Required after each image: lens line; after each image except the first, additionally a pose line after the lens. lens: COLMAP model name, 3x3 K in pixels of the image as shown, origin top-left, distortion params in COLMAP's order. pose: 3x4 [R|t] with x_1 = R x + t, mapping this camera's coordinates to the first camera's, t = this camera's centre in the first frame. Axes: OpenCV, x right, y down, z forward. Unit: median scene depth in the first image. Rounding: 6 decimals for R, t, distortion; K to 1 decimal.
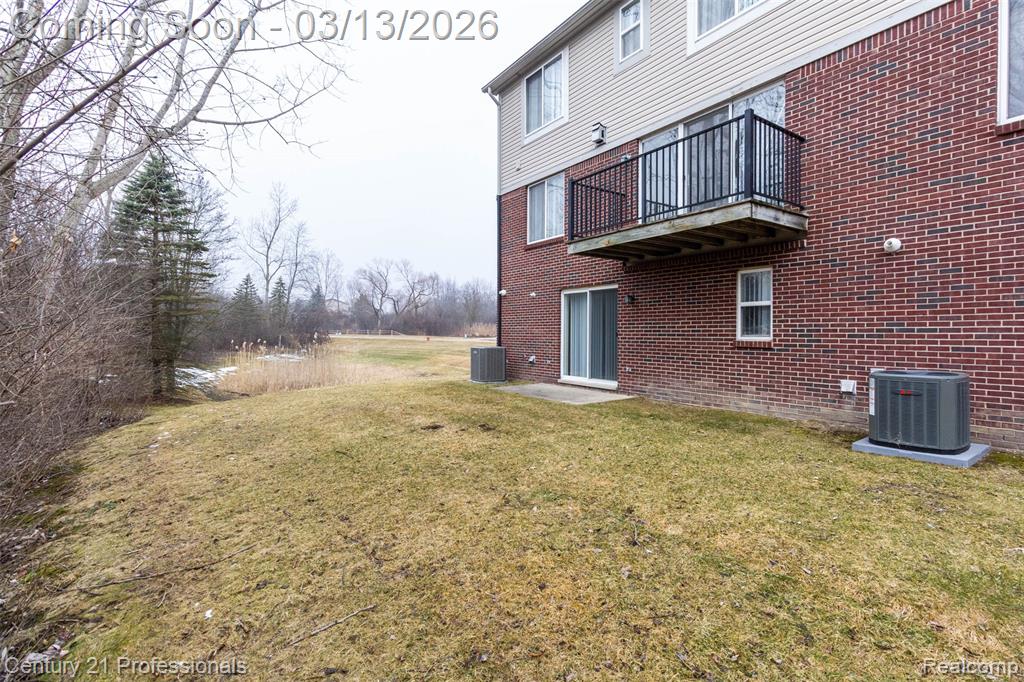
lens RADIAL K [[489.7, 0, 512.0], [0, 489.7, 341.0], [0, 0, 1]] dist [-0.000908, -0.000009]
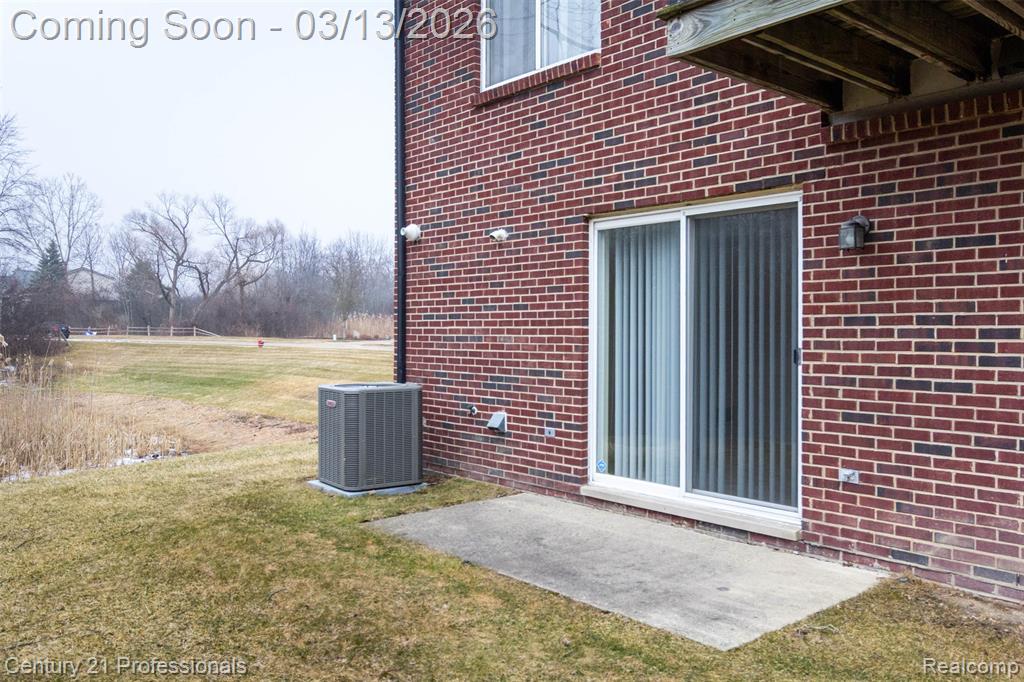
lens RADIAL K [[856.1, 0, 512.0], [0, 856.1, 341.0], [0, 0, 1]] dist [0.006958, -0.000226]
pose [[0.994264, -0.004241, 0.106873, -0.012094], [0.004697, 0.999981, -0.004024, -0.015162], [-0.106854, 0.004503, 0.994265, 0.355217]]
